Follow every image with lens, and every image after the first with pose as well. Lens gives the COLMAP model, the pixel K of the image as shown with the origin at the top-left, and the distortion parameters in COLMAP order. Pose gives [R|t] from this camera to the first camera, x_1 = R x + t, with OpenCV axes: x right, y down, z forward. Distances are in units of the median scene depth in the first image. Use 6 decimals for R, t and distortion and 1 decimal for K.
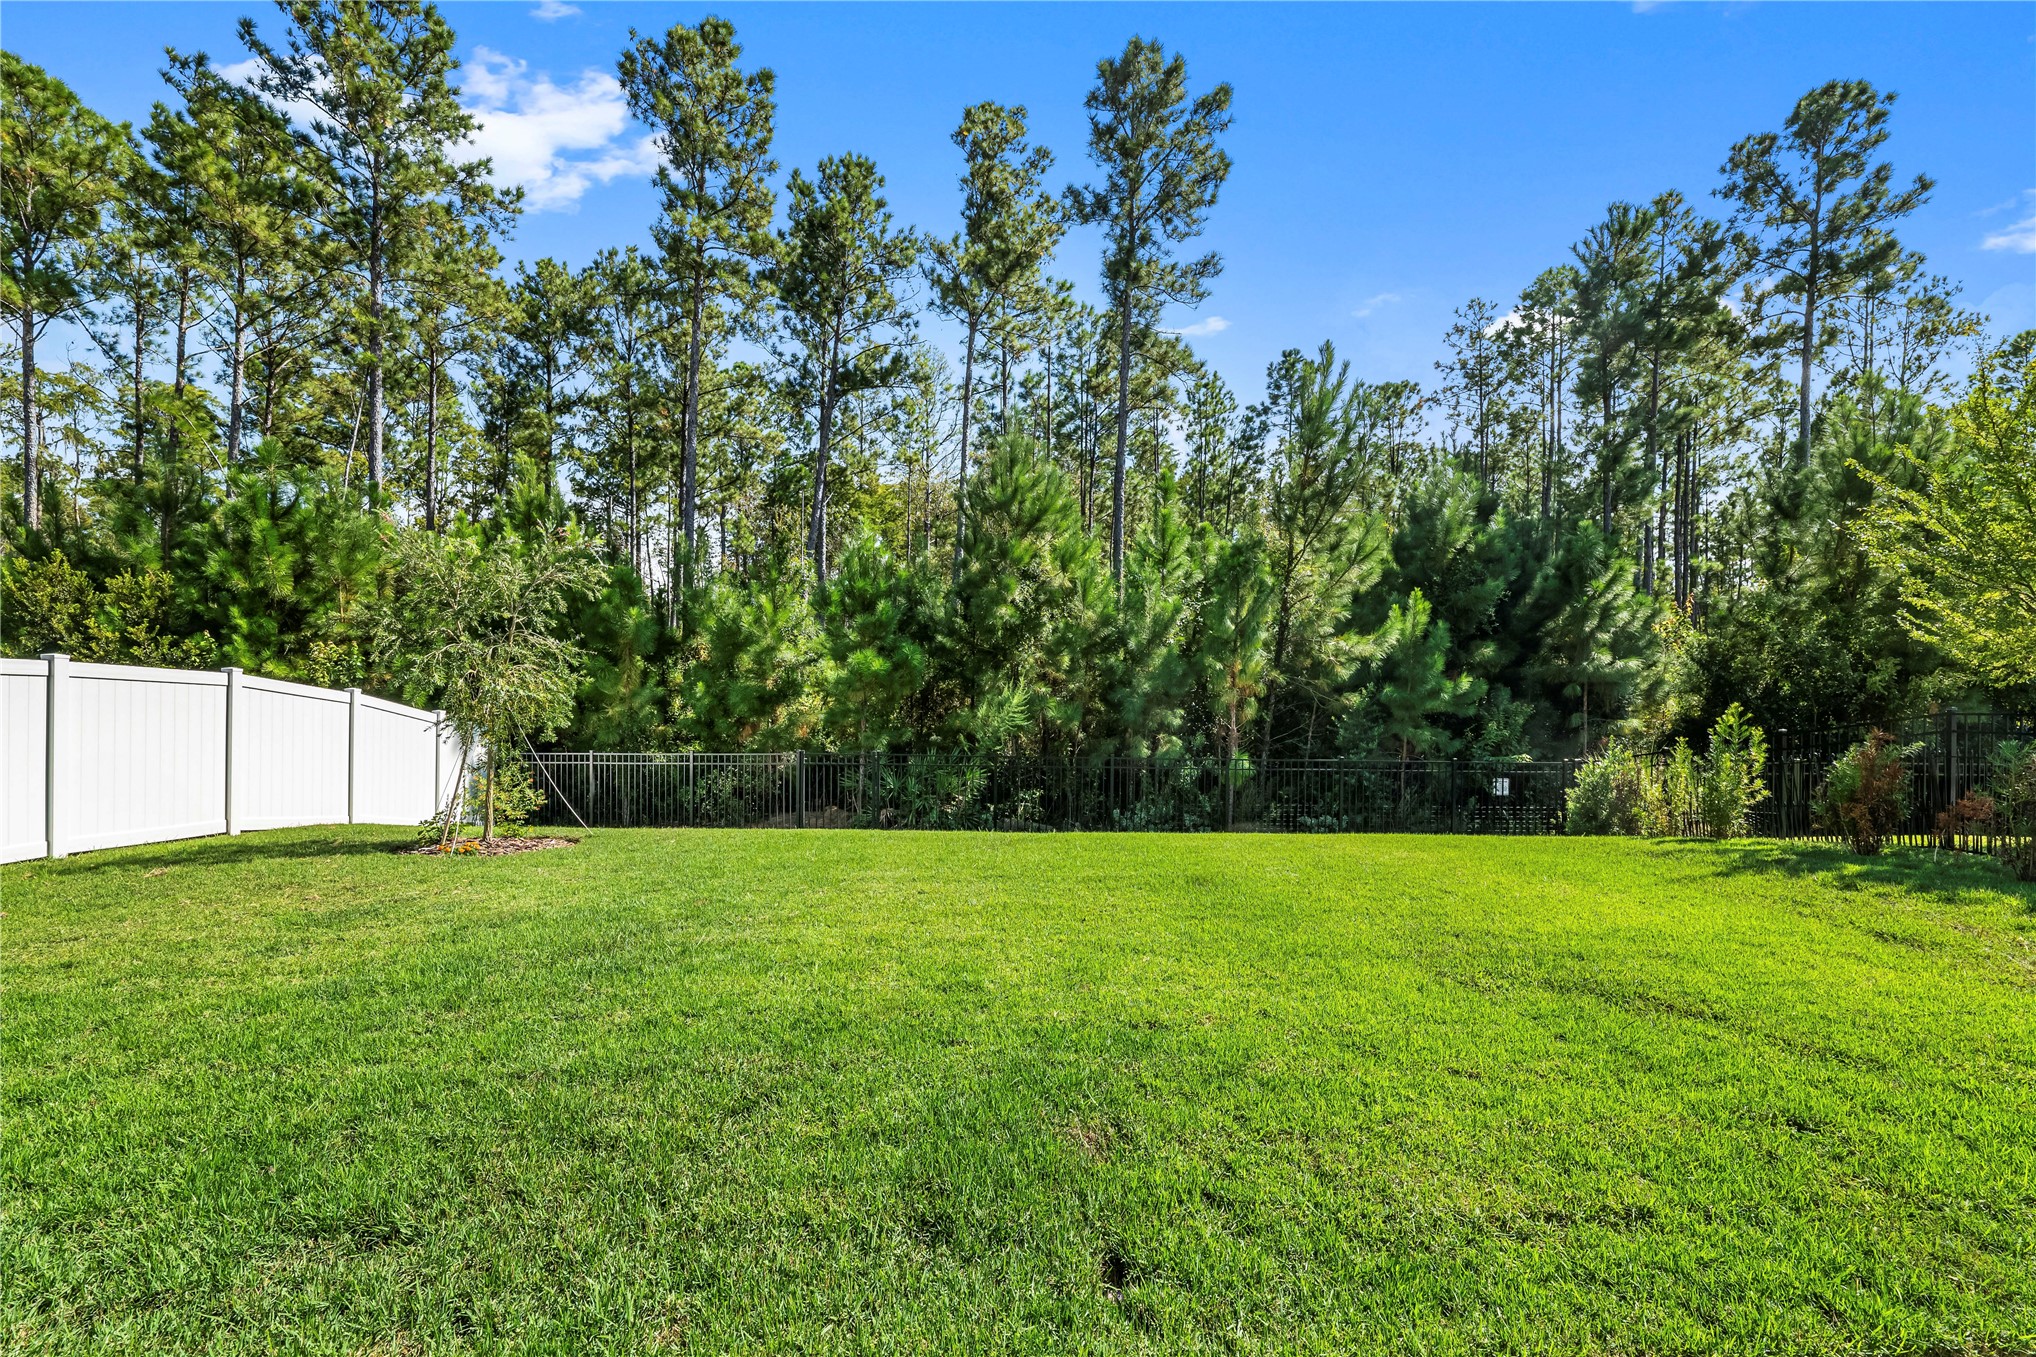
lens RADIAL K [[856.6, 0, 1020.9], [0, 856.6, 714.5], [0, 0, 1]] dist [-0.039375, 0.000124]
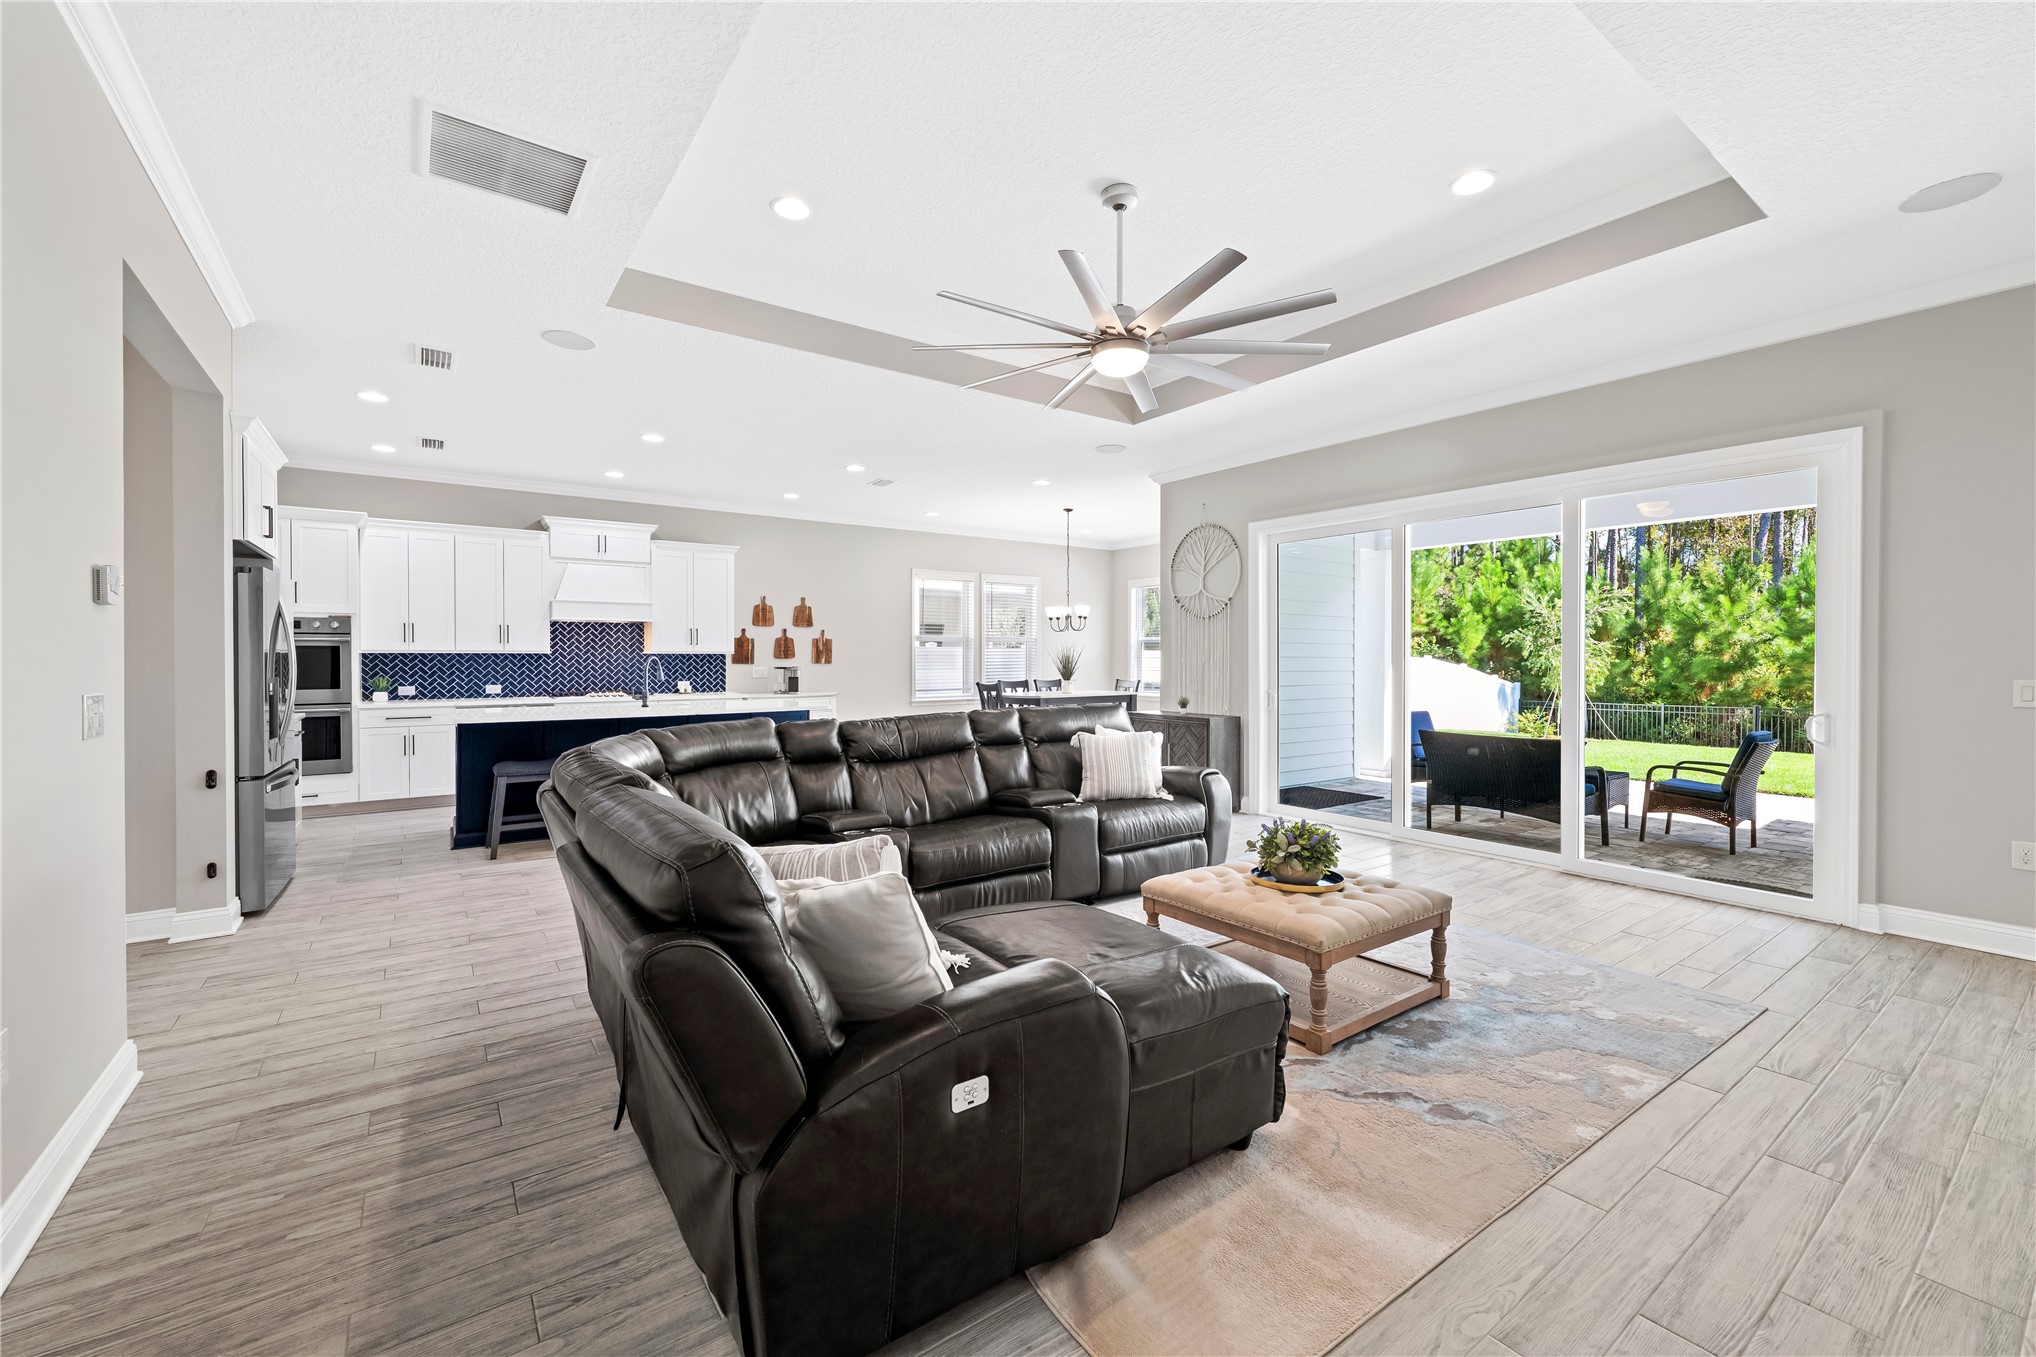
lens RADIAL K [[827.4, 0, 1013.2], [0, 827.4, 672.5], [0, 0, 1]] dist [0.000311, 0.000550]
pose [[0.560539, 0.005403, -0.828110, 0.164400], [-0.012258, 0.999923, -0.001773, 0.003829], [0.828037, 0.011144, 0.560563, -0.691209]]
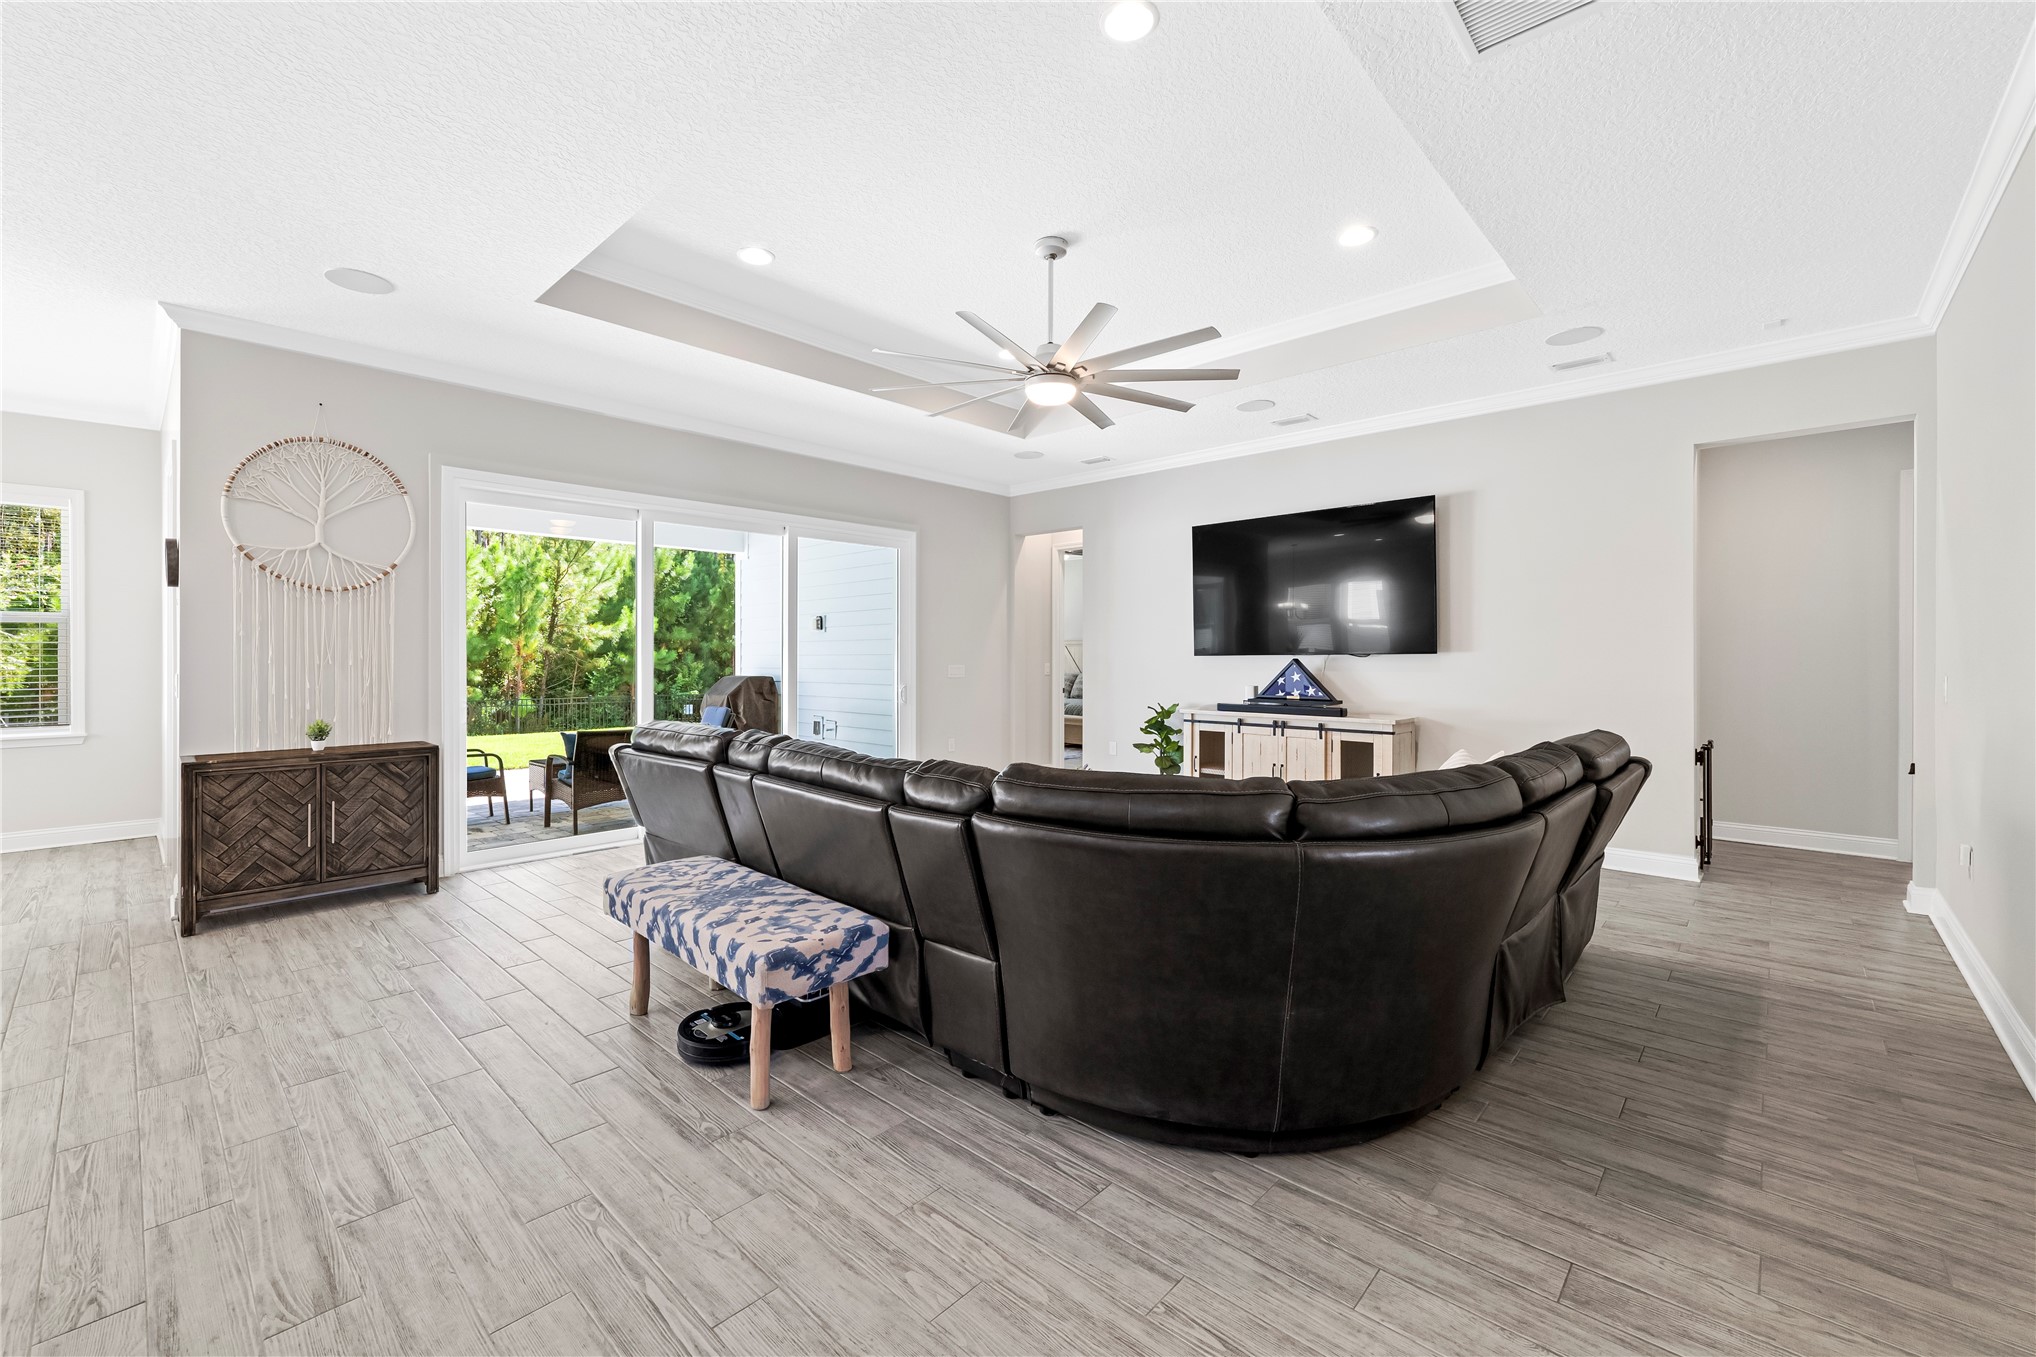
lens RADIAL K [[826.2, 0, 1017.0], [0, 826.2, 653.4], [0, 0, 1]] dist [-0.002186, -0.000246]
pose [[0.700821, -0.007300, 0.713300, -0.190842], [0.022091, 0.999690, -0.011473, 0.001413], [-0.712996, 0.023798, 0.700765, -0.711510]]
